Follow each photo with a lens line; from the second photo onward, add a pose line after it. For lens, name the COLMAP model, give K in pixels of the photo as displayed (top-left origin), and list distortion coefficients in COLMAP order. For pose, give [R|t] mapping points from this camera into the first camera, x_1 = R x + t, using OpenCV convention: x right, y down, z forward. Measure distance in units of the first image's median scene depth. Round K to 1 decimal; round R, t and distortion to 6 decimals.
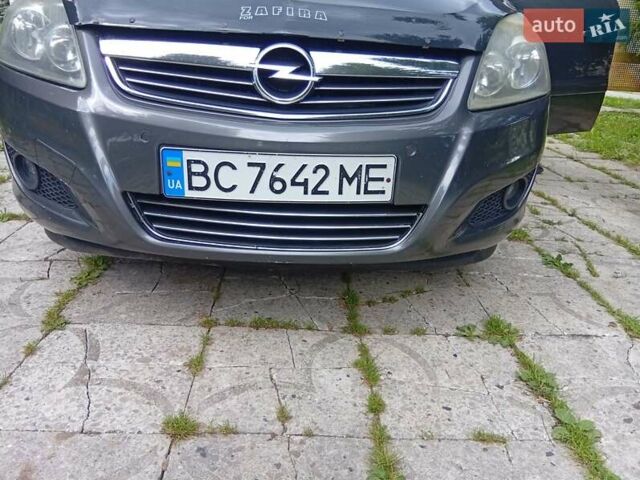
lens RADIAL K [[493.7, 0, 318.6], [0, 493.7, 242.0], [0, 0, 1]] dist [-0.007654, -0.022134]
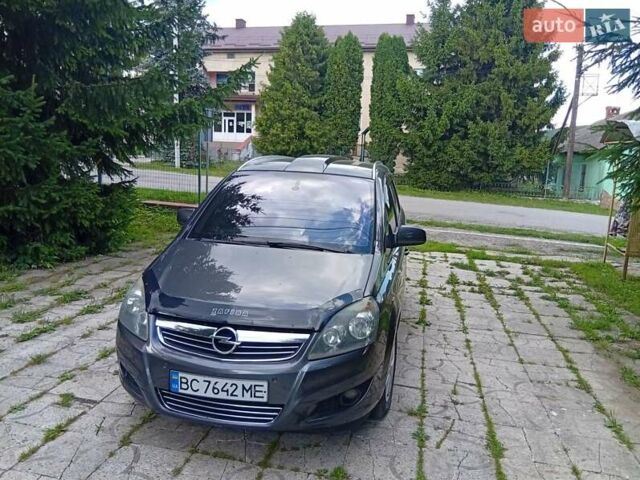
lens RADIAL K [[493.7, 0, 322.4], [0, 493.7, 238.7], [0, 0, 1]] dist [-0.007654, -0.022134]
pose [[0.969307, 0.016071, -0.245330, 0.924245], [-0.074342, 0.970308, -0.230166, -0.304446], [0.234346, 0.241339, 0.941720, -1.169909]]
